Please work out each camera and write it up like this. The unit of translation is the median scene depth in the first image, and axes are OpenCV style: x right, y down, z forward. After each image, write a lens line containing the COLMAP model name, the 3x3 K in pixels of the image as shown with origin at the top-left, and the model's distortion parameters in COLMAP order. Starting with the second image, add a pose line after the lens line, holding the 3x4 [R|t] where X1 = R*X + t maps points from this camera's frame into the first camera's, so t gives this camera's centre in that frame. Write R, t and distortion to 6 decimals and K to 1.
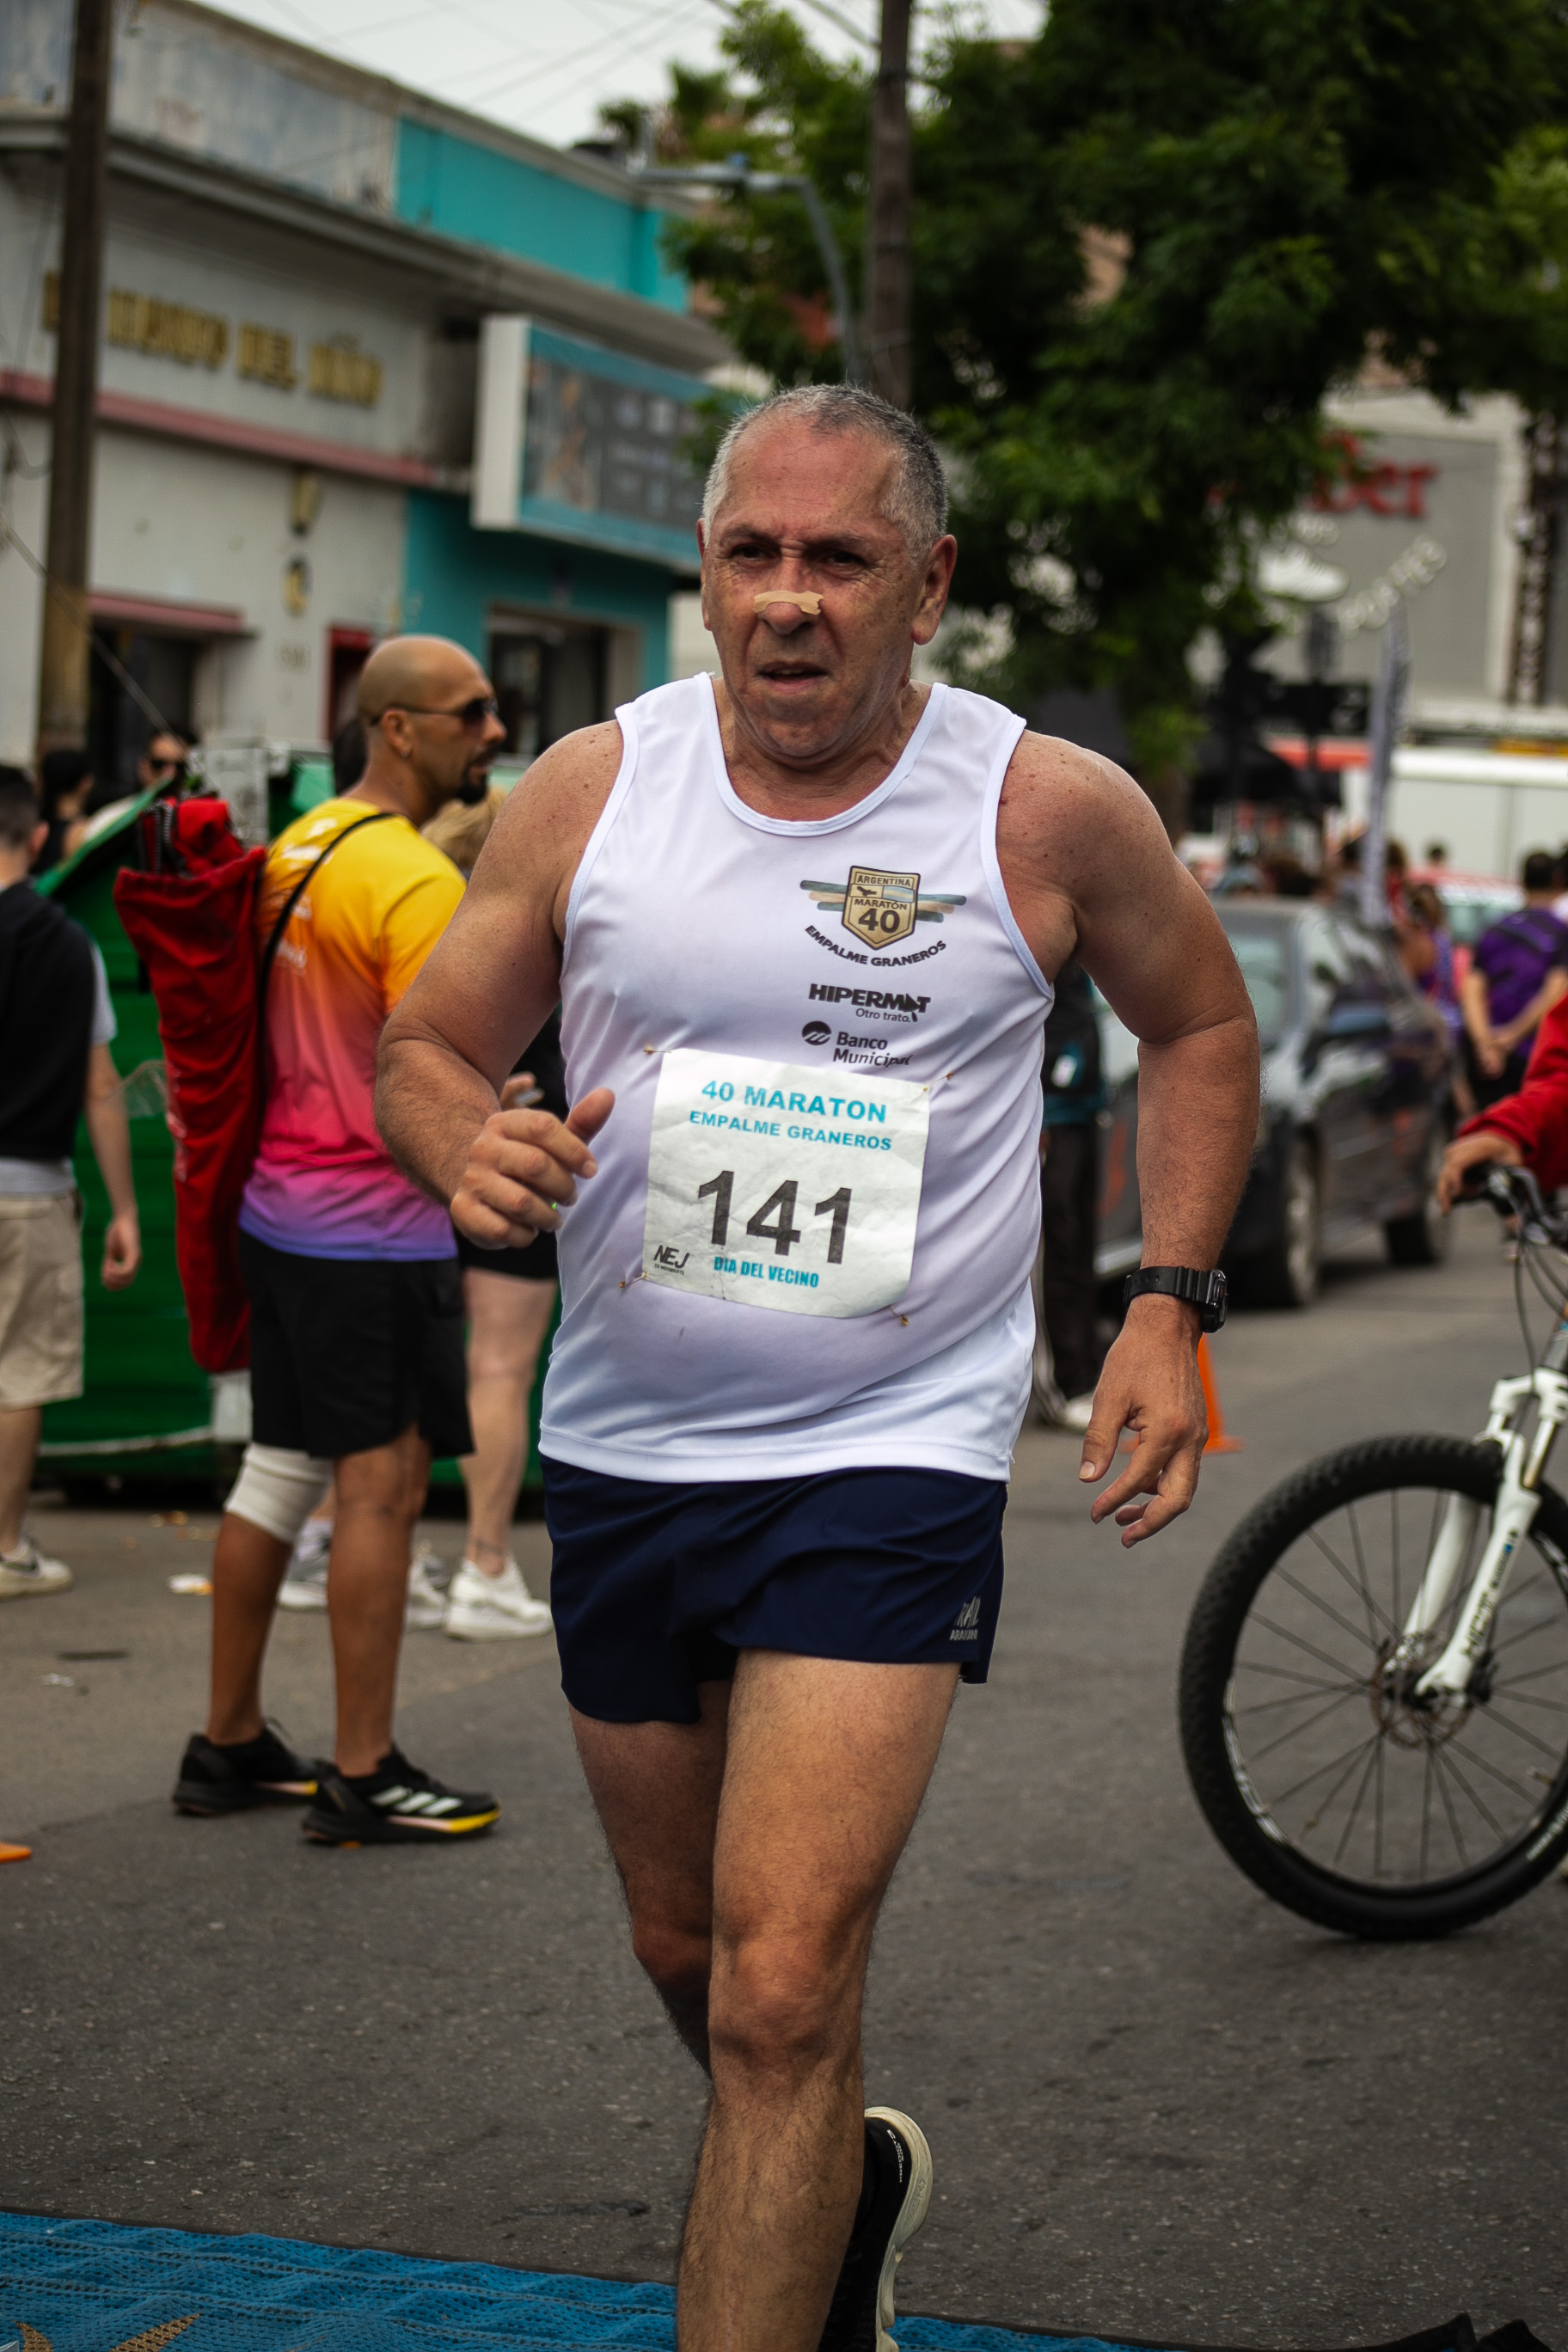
lens RADIAL K [[5408.5, 0, 786.8], [0, 5408.5, 1179.4], [0, 0, 1]] dist [-0.075800, 0.622686]
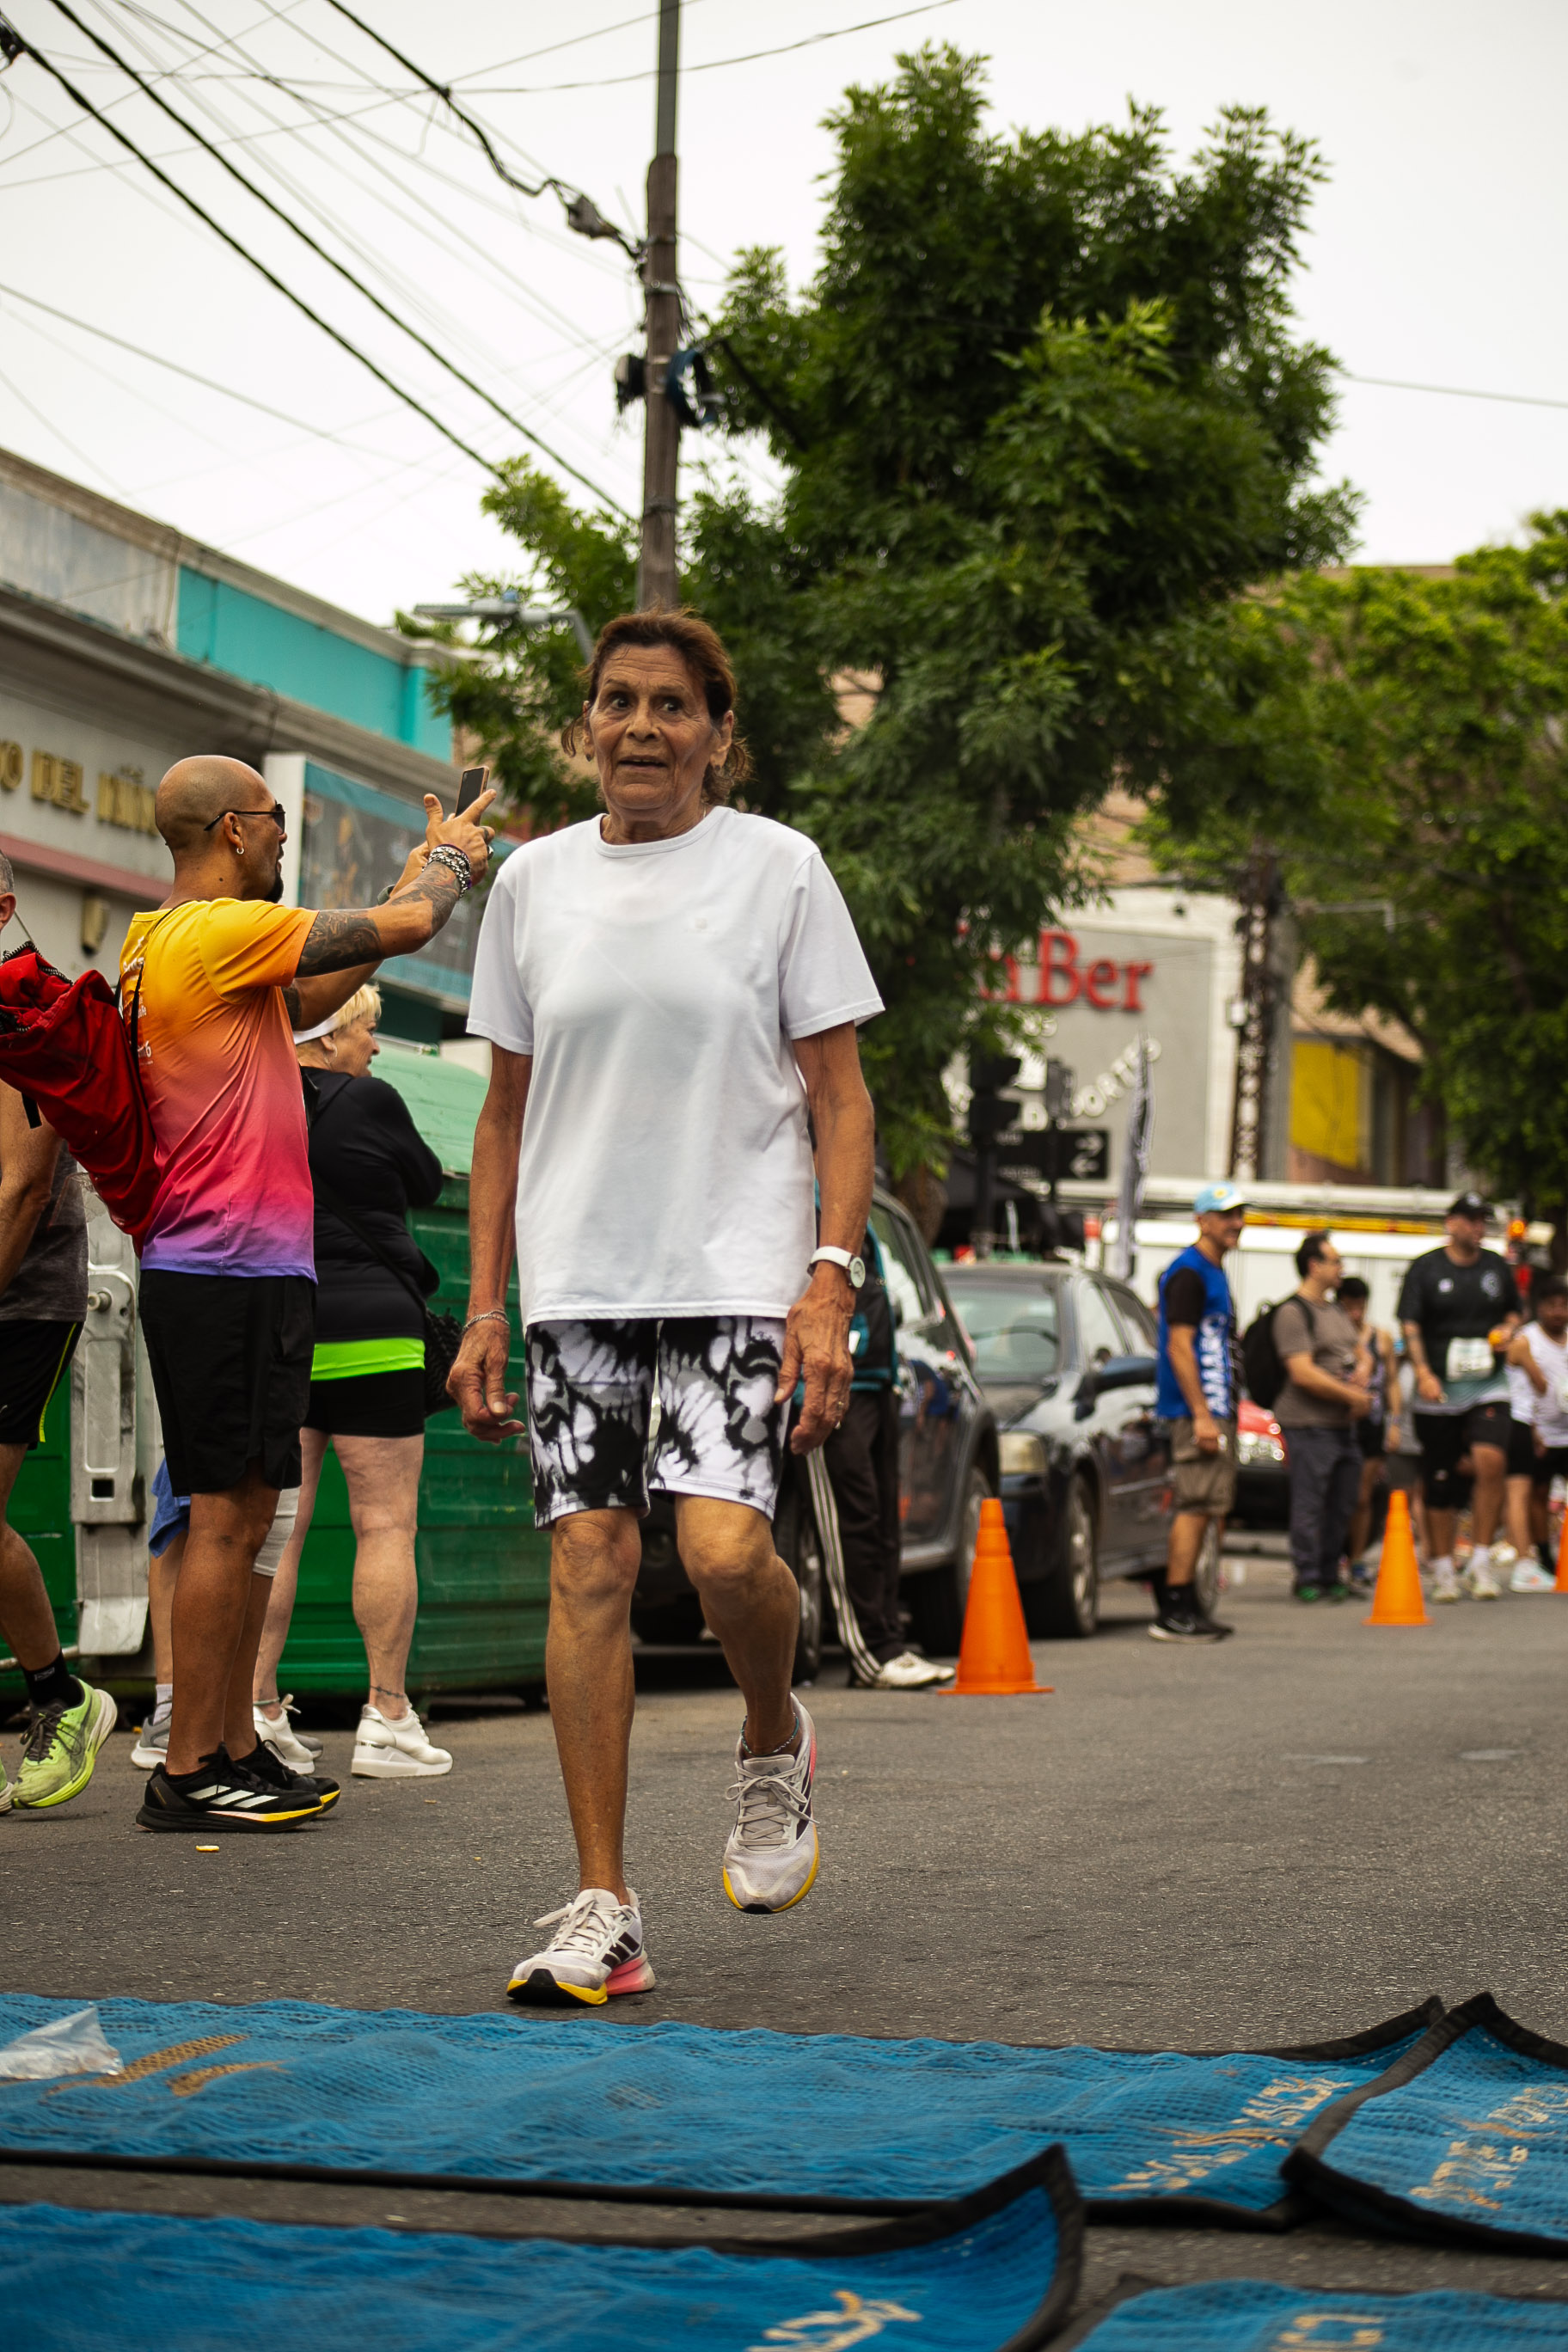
lens RADIAL K [[5327.5, 0, 786.2], [0, 5327.5, 1173.4], [0, 0, 1]] dist [-0.045173, 0.148707]
pose [[0.998398, -0.006674, 0.056187, -0.039029], [0.012858, 0.993802, -0.110422, 0.100732], [-0.055102, 0.110968, 0.992295, -0.042917]]
